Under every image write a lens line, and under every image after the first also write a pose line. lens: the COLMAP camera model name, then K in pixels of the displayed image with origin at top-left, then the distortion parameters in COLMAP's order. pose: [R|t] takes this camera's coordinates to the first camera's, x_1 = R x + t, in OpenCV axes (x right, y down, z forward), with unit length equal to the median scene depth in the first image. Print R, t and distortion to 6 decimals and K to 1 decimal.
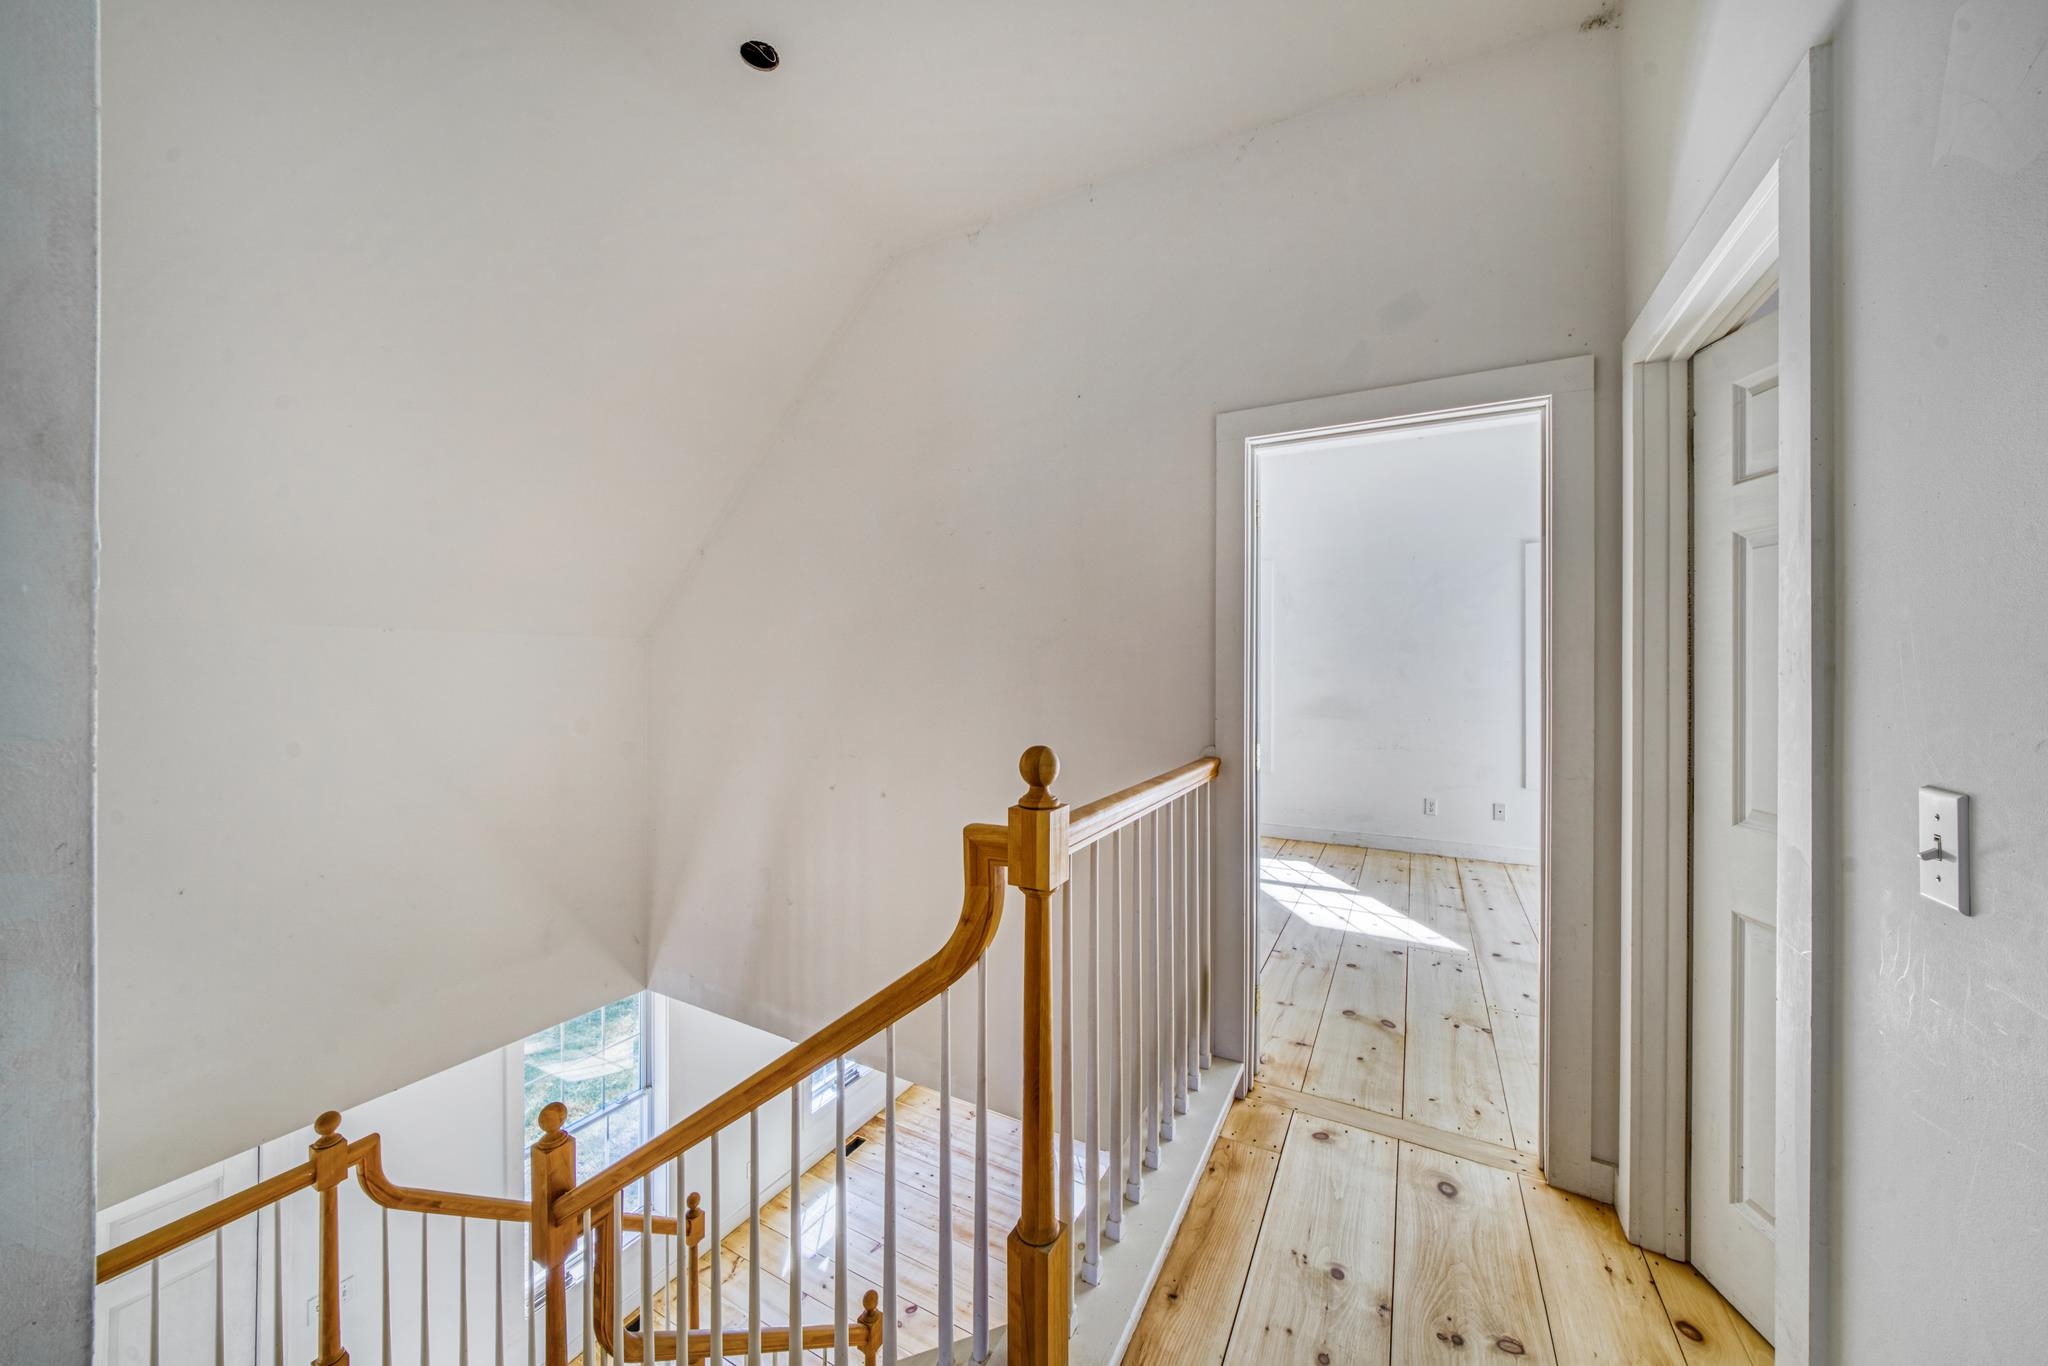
lens RADIAL K [[719.3, 0, 1027.0], [0, 719.3, 667.3], [0, 0, 1]] dist [-0.015116, 0.001297]
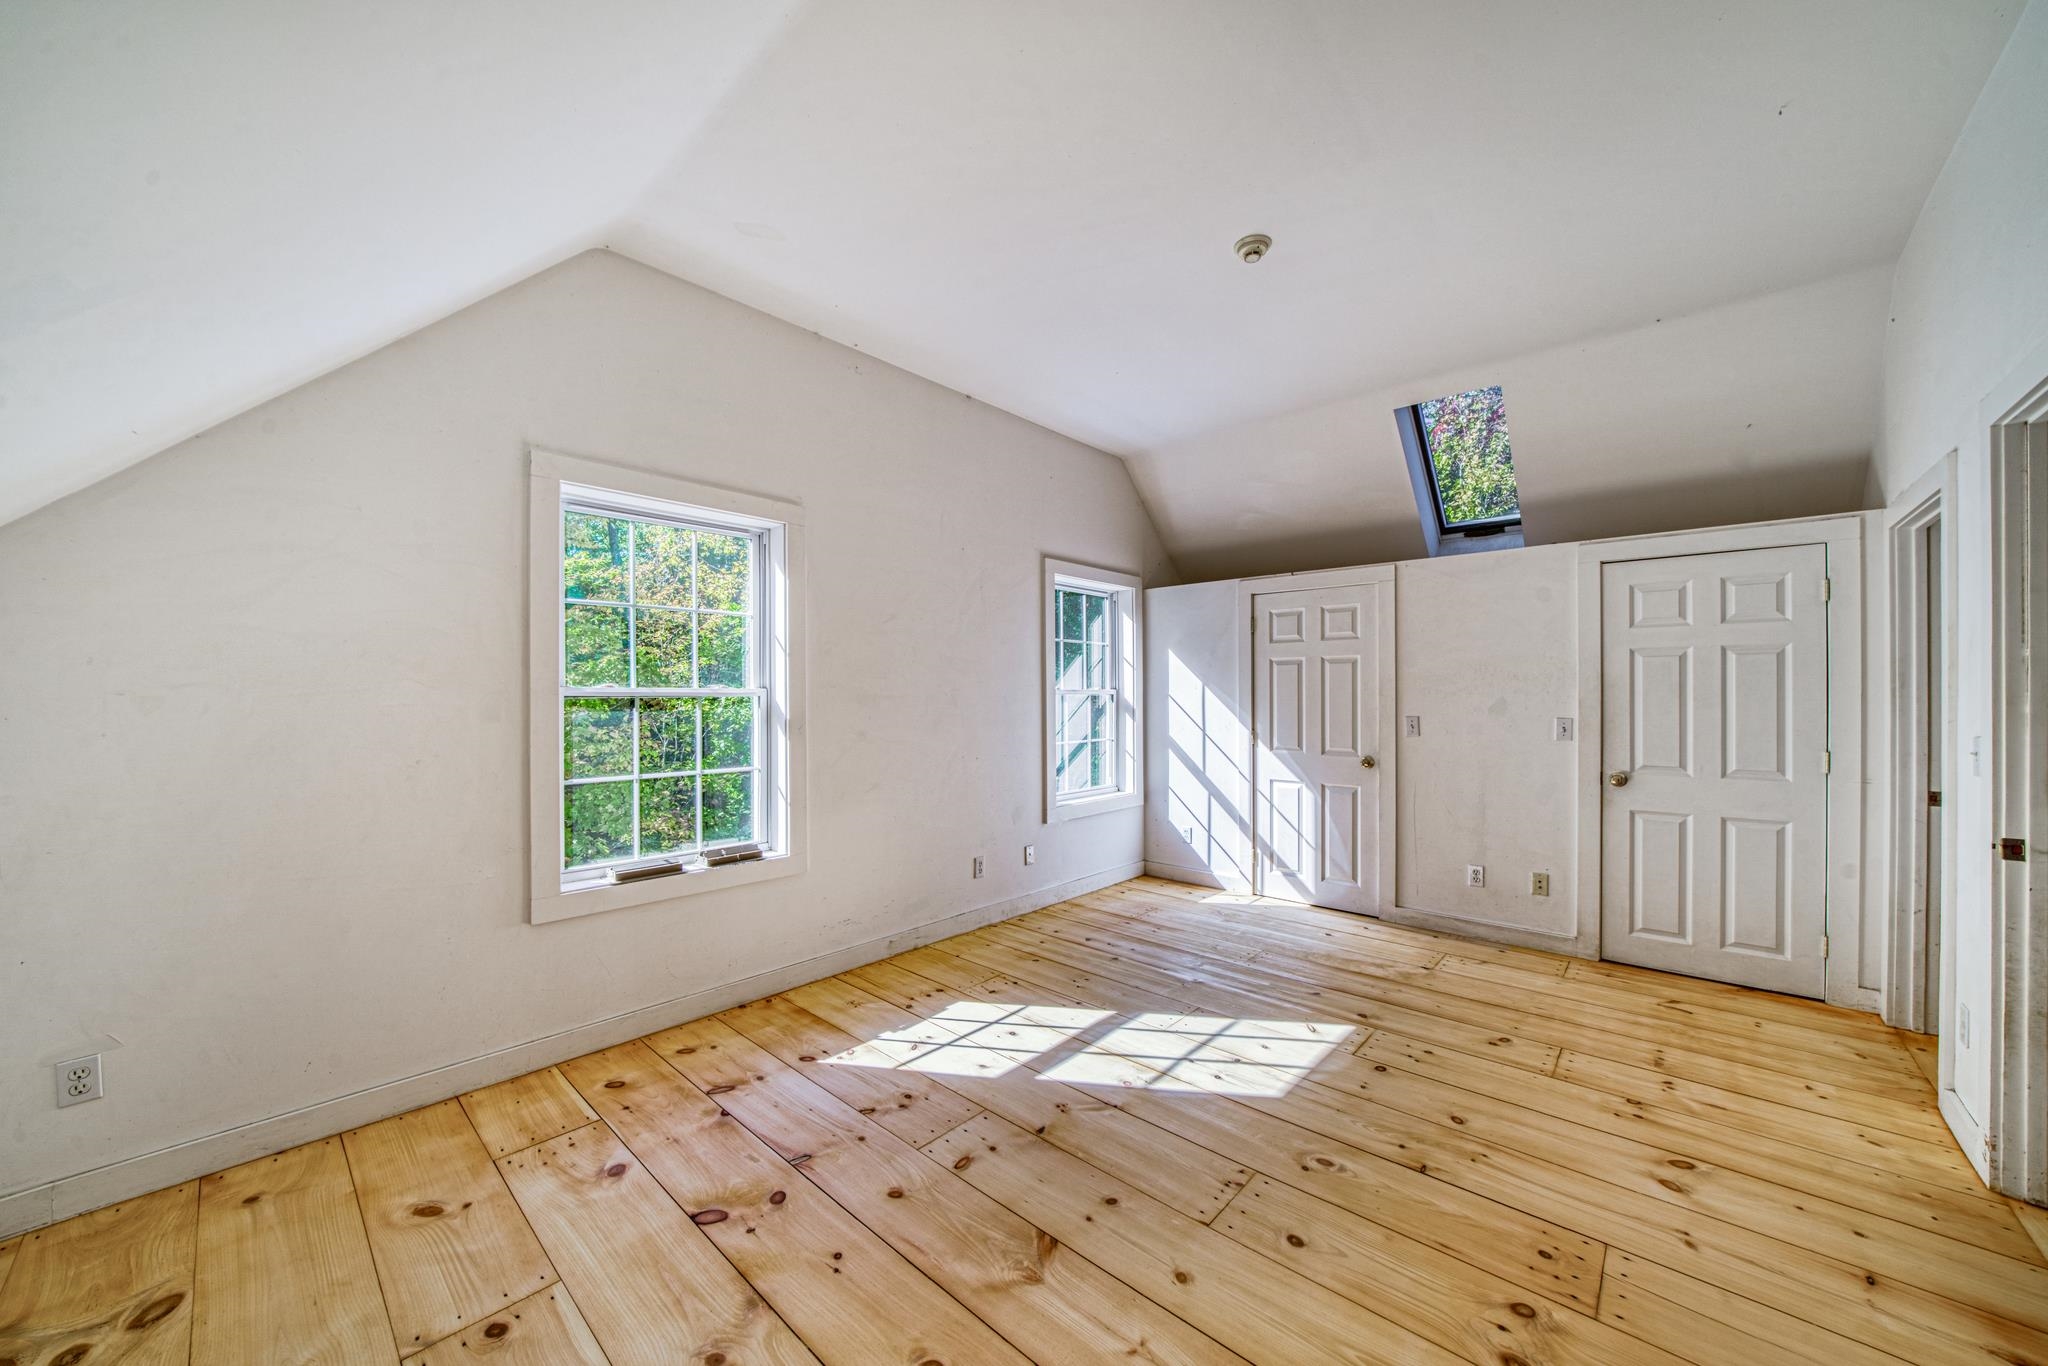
lens RADIAL K [[719.3, 0, 957.2], [0, 719.3, 695.5], [0, 0, 1]] dist [-0.015116, 0.001297]
pose [[0.276844, -0.004979, 0.960902, -0.268173], [0.005297, 0.999979, 0.003655, -0.000126], [-0.960900, 0.004078, 0.276864, 1.012250]]
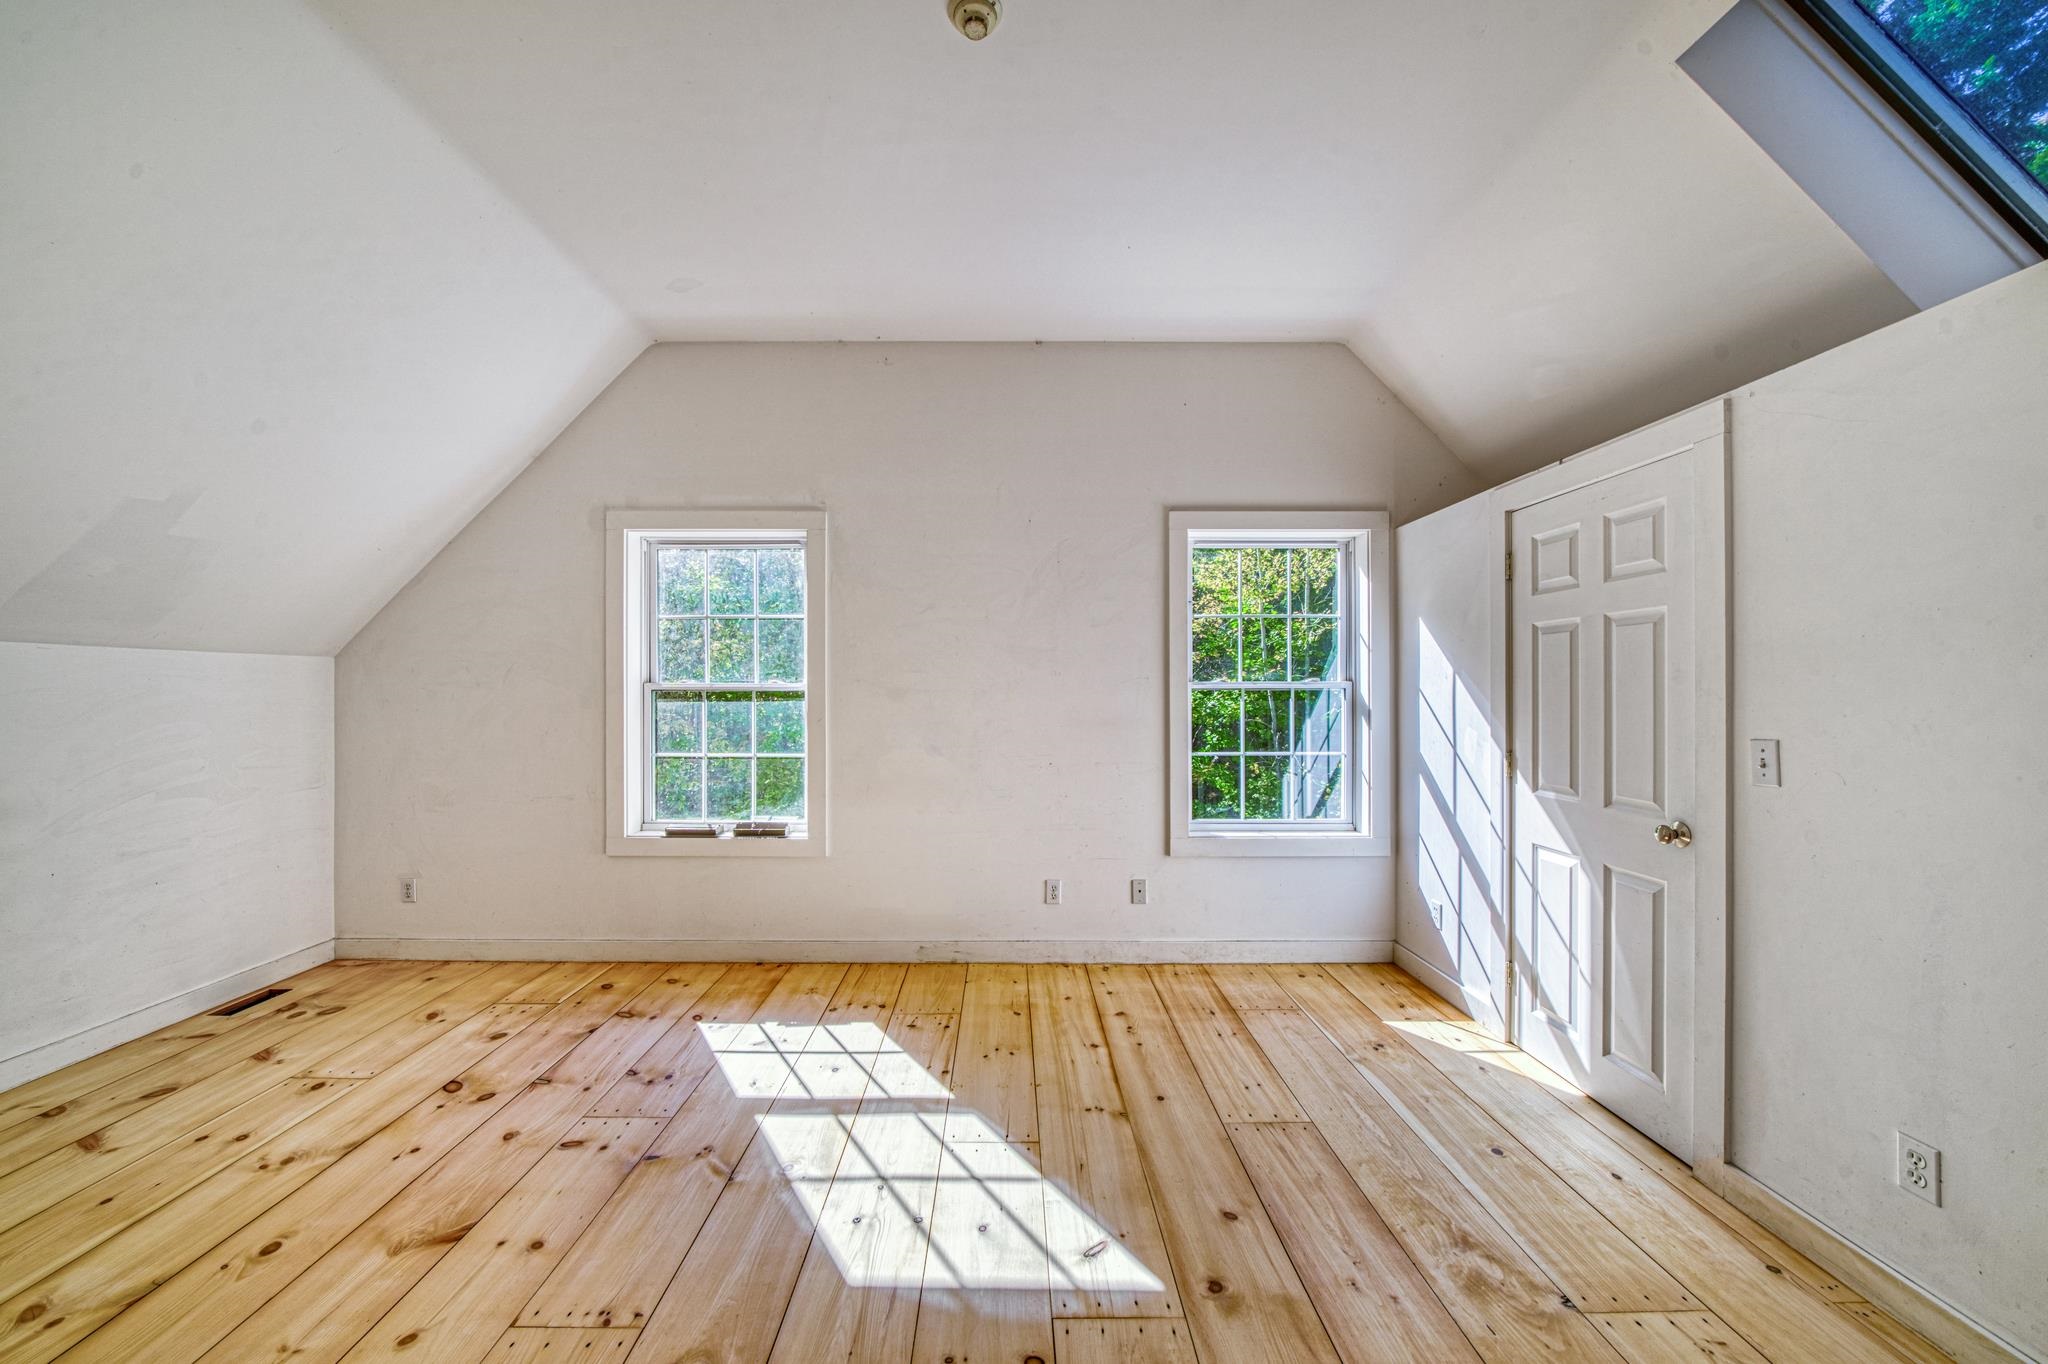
lens RADIAL K [[719.3, 0, 1016.5], [0, 719.3, 692.5], [0, 0, 1]] dist [-0.015116, 0.001297]
pose [[0.872749, -0.005181, 0.488142, 0.256524], [0.004587, 0.999987, 0.002413, 0.004574], [-0.488148, 0.000133, 0.872761, 0.533907]]
